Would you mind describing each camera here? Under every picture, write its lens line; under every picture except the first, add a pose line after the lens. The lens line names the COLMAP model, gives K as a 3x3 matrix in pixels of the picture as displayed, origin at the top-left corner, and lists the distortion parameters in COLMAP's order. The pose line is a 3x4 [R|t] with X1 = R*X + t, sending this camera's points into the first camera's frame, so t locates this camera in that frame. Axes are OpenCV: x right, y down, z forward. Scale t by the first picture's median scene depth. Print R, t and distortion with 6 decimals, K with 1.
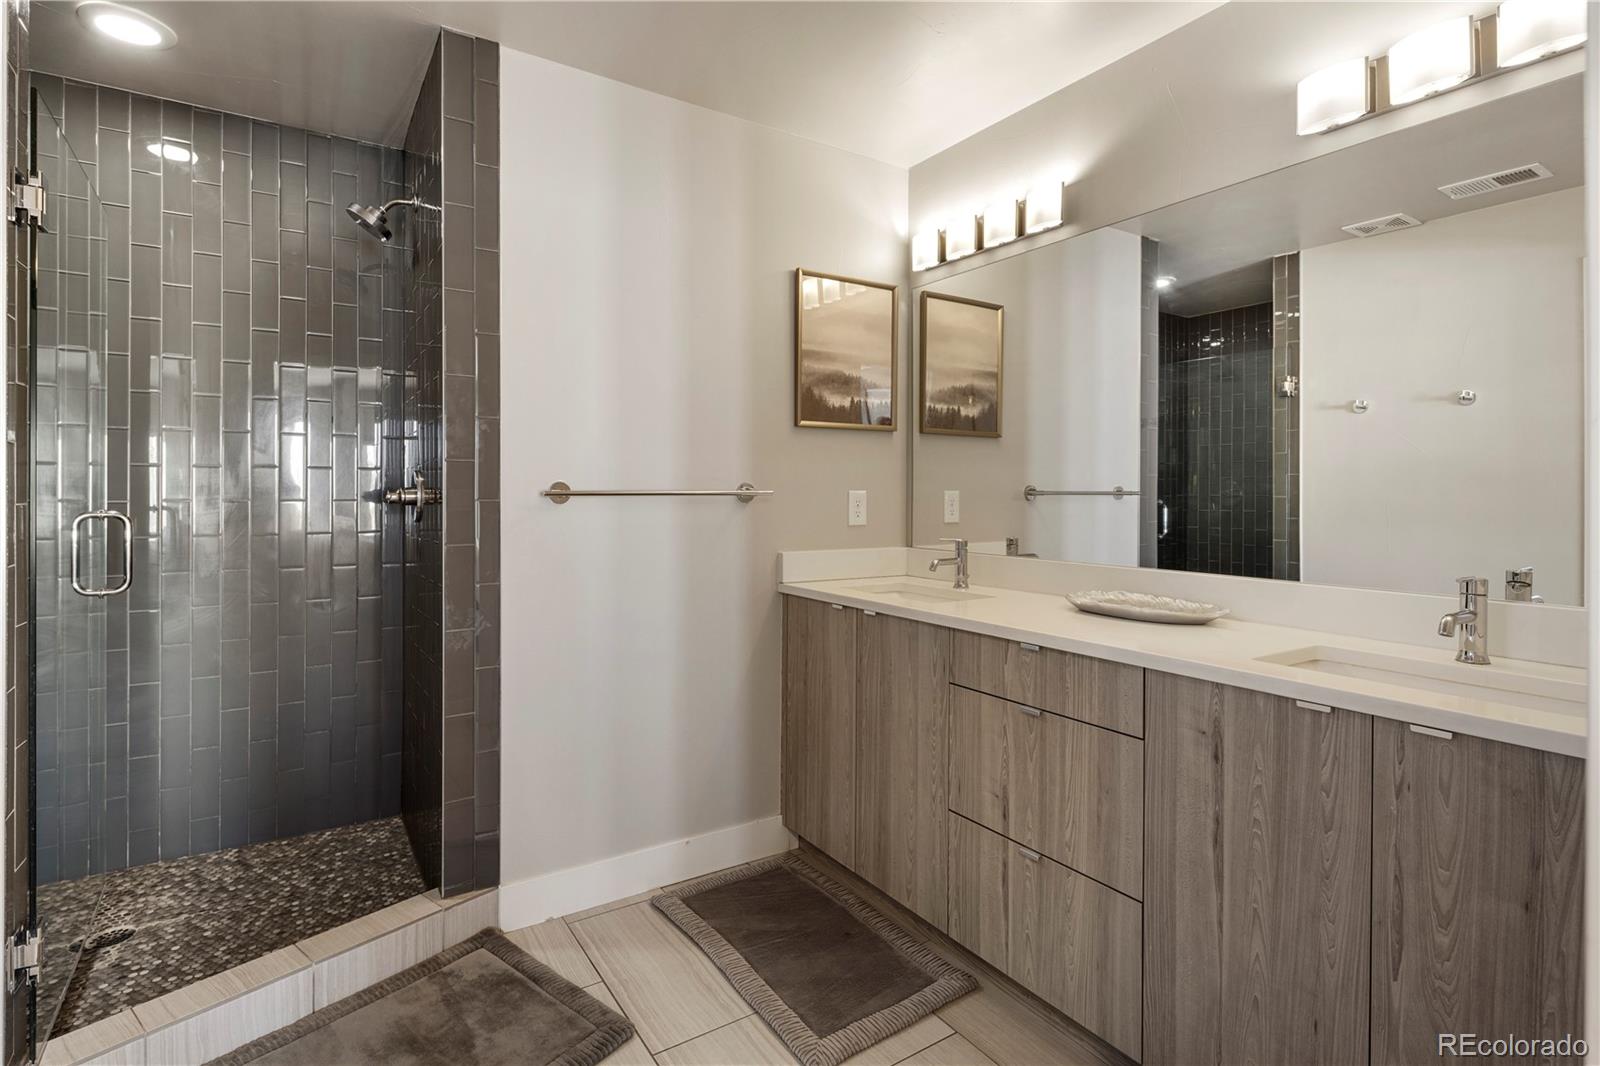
lens RADIAL K [[780.5, 0, 780.4], [0, 780.5, 496.8], [0, 0, 1]] dist [-0.002554, -0.001317]
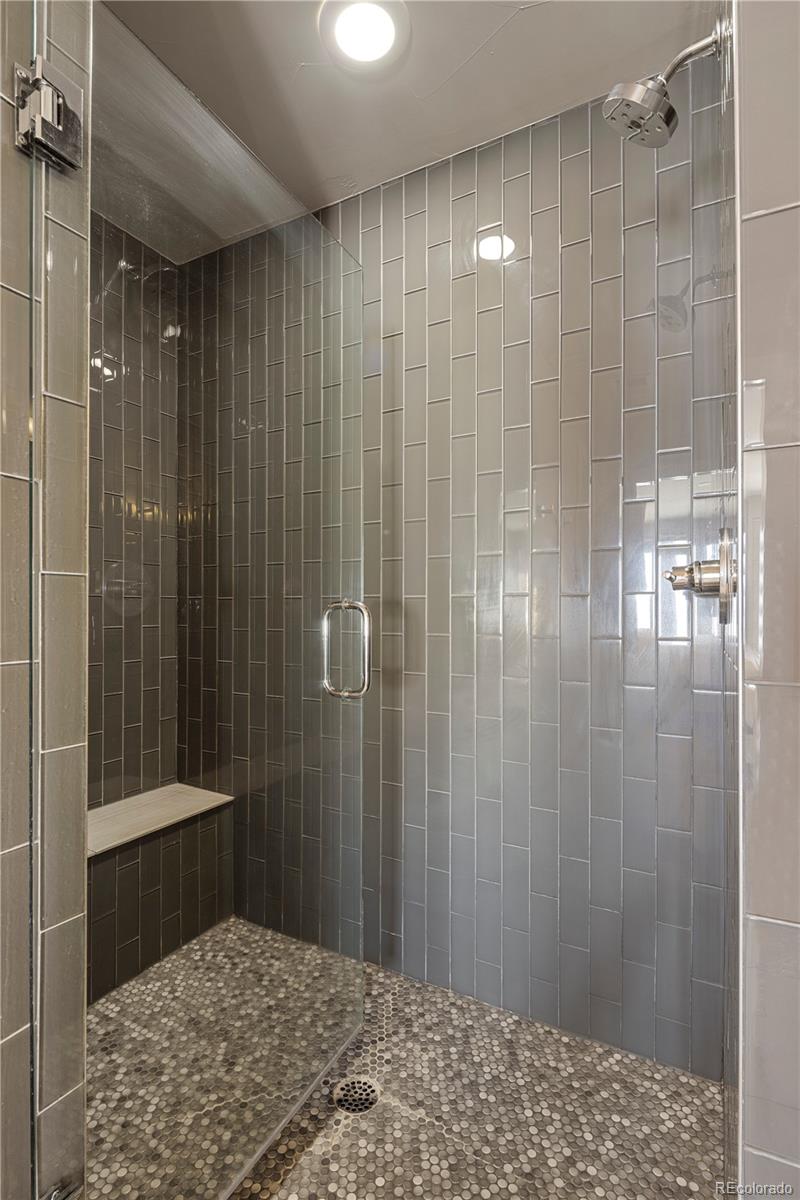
lens RADIAL K [[585.4, 0, 400.5], [0, 585.4, 602.8], [0, 0, 1]] dist [-0.002554, -0.001317]
pose [[0.492566, -0.006278, -0.870253, -0.233371], [-0.005170, 0.999935, -0.010140, 0.022230], [0.870260, 0.009494, 0.492501, 0.625701]]
